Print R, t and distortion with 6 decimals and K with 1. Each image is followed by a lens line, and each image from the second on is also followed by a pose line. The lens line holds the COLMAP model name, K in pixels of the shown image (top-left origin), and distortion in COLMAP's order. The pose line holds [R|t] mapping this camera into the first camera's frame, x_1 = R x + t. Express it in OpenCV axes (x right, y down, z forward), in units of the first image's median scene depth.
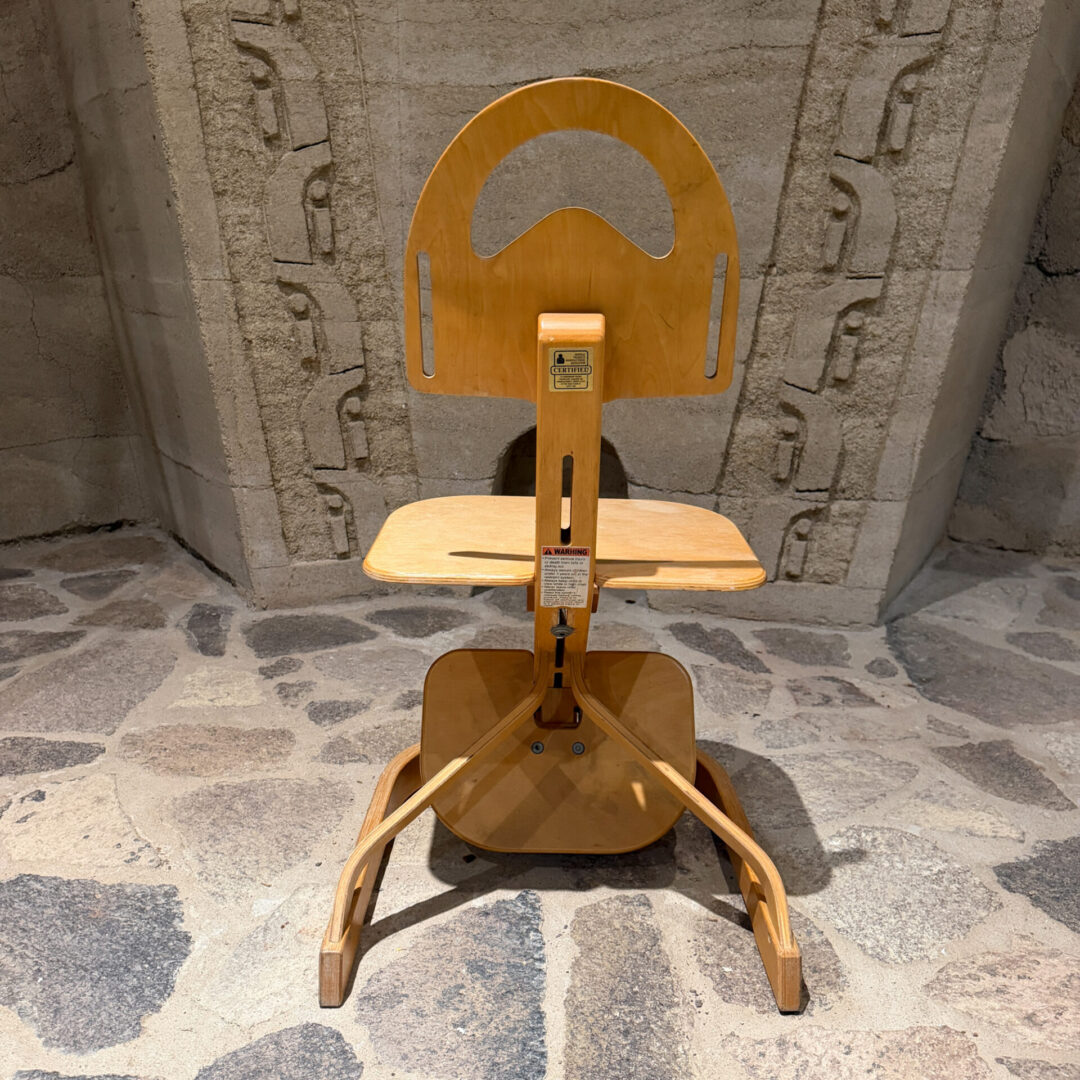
lens RADIAL K [[943.3, 0, 543.3], [0, 943.3, 545.0], [0, 0, 1]] dist [0.081560, -0.128197]
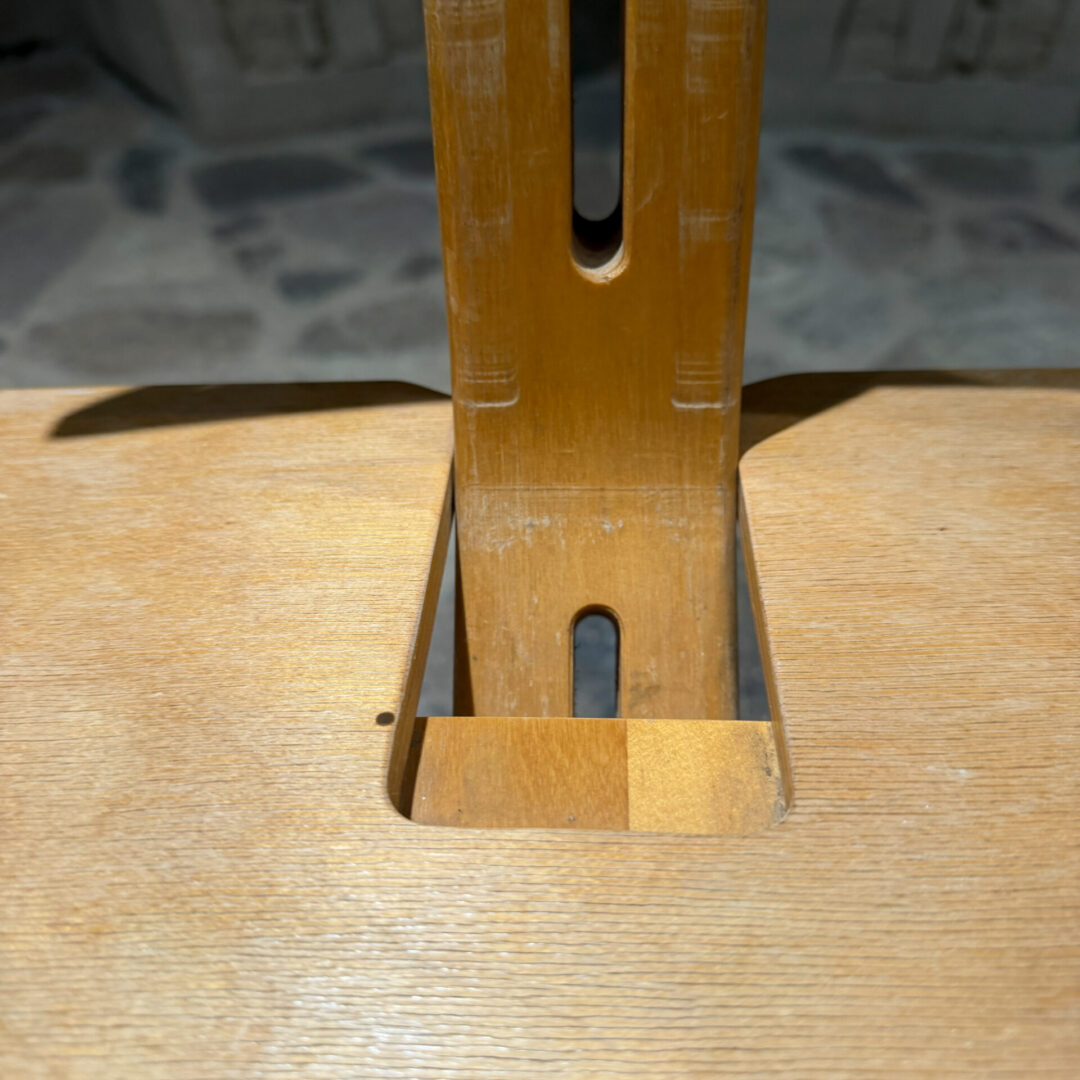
lens RADIAL K [[939.6, 0, 538.2], [0, 939.6, 543.3], [0, 0, 1]] dist [0.109784, -0.194143]
pose [[0.998076, -0.016040, -0.059889, -0.010416], [0.039281, 0.910946, 0.410652, 0.059491], [0.047969, -0.412214, 0.909823, 0.248517]]
